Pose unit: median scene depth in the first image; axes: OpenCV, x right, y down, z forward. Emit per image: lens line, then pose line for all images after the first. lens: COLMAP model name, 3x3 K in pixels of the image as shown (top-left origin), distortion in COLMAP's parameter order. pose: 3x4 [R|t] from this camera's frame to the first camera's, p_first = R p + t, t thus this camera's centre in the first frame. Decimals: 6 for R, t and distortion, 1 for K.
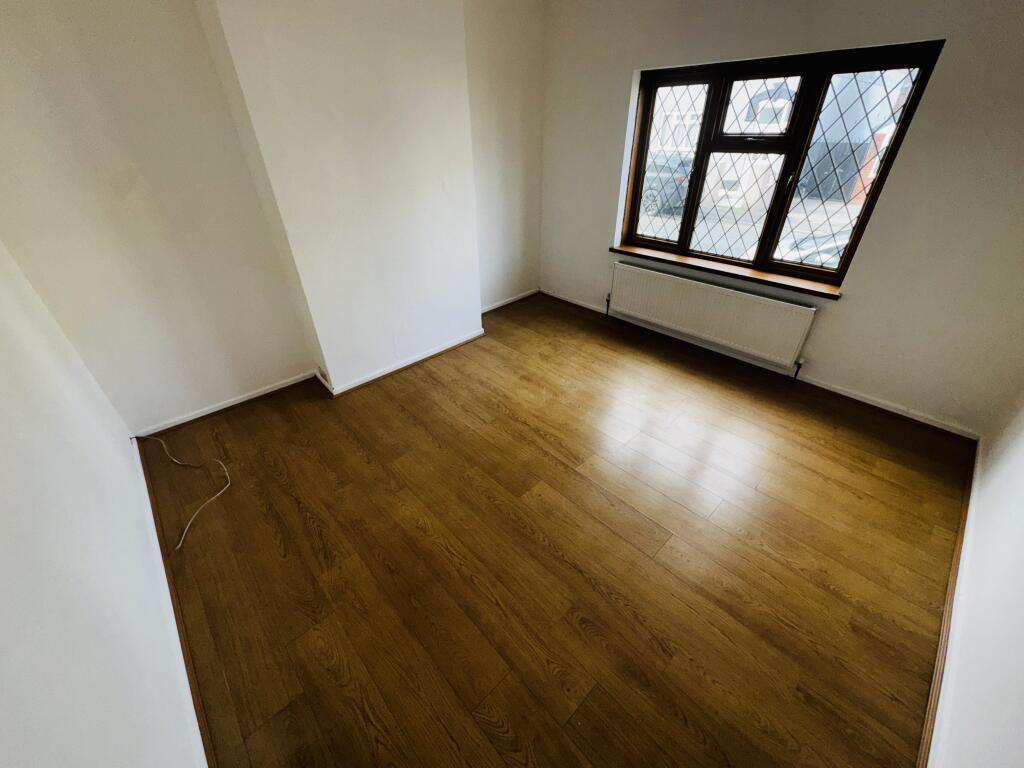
lens RADIAL K [[406.1, 0, 511.5], [0, 406.1, 381.2], [0, 0, 1]] dist [-0.000836, 0.000058]
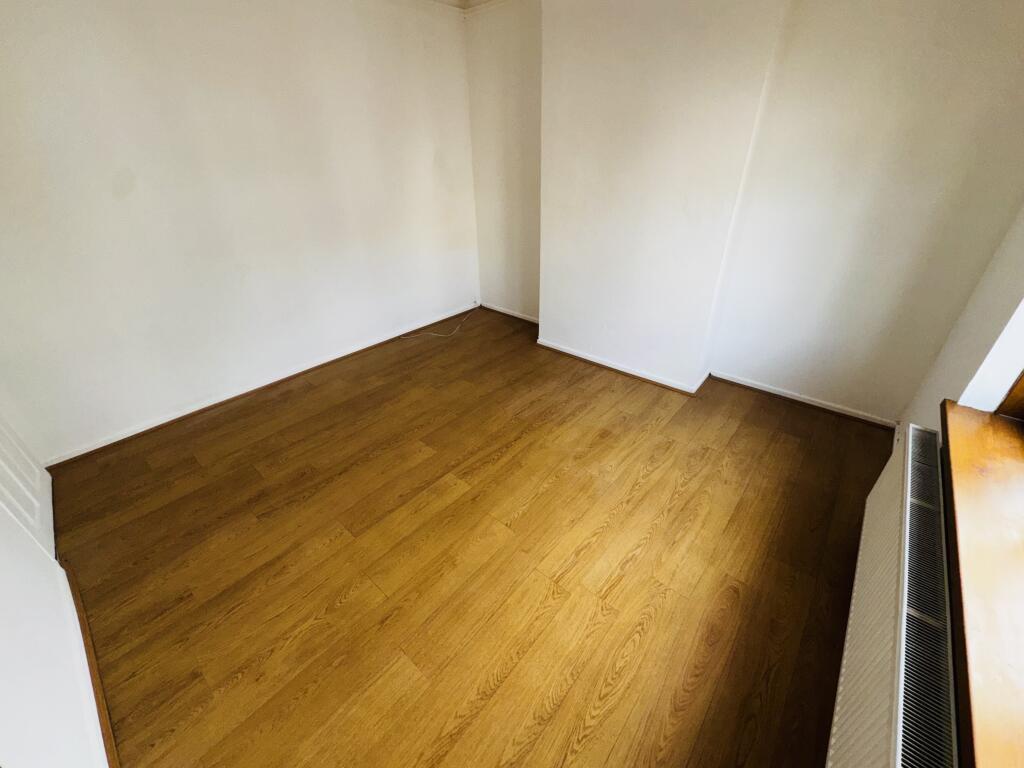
lens RADIAL K [[406.1, 0, 511.5], [0, 406.1, 381.2], [0, 0, 1]] dist [-0.000836, 0.000058]
pose [[0.105190, 0.514954, -0.850739, 0.812880], [-0.522617, 0.756450, 0.393262, -0.385257], [0.846053, 0.403244, 0.348695, 0.605037]]
